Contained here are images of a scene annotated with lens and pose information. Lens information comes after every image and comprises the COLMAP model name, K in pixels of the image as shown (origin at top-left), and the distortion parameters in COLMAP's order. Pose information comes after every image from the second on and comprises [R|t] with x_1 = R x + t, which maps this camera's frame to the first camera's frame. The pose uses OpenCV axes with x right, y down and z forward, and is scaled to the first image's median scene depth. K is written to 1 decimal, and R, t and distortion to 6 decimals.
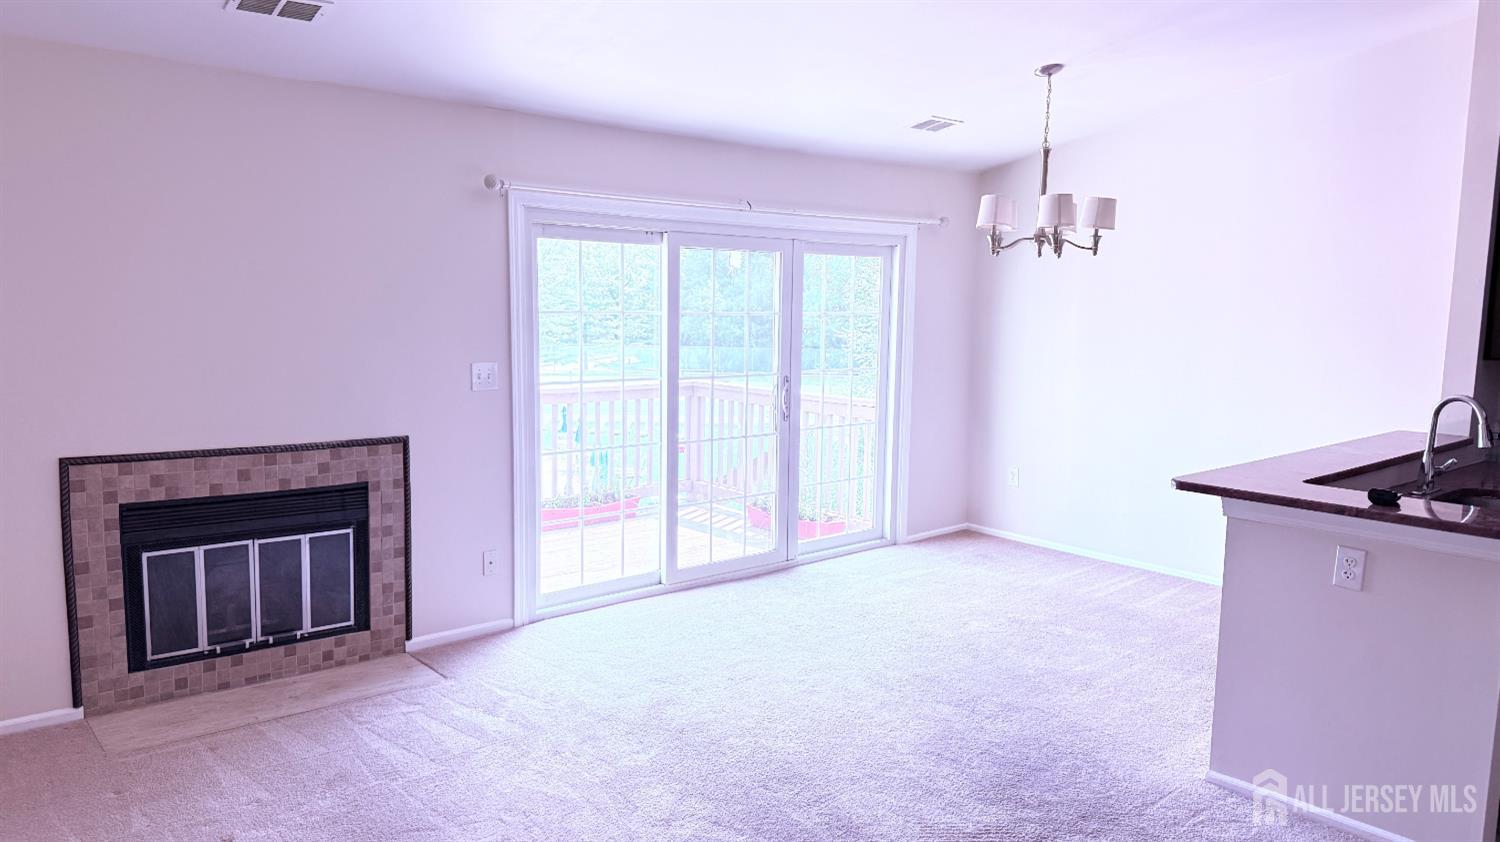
lens RADIAL K [[1050.1, 0, 750.0], [0, 1050.1, 421.0], [0, 0, 1]] dist [-0.000727, 0.000182]
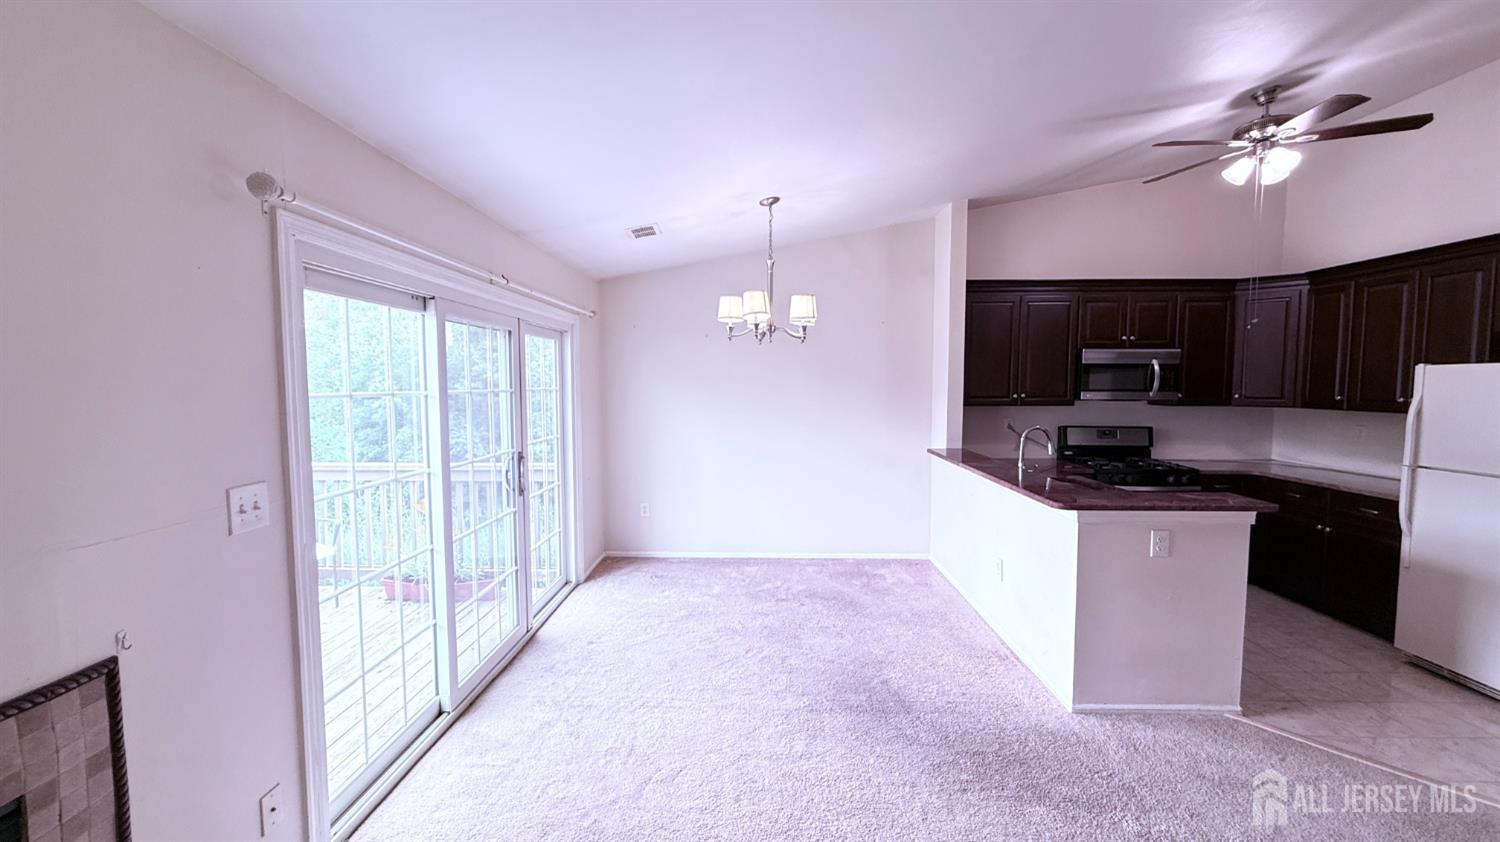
lens RADIAL K [[600.5, 0, 750.0], [0, 600.5, 421.0], [0, 0, 1]] dist [-0.000707, -0.000303]
pose [[0.657367, -0.061758, 0.751036, -0.313920], [0.095644, 0.995414, -0.001862, -0.062729], [-0.747476, 0.073056, 0.660259, 0.548137]]
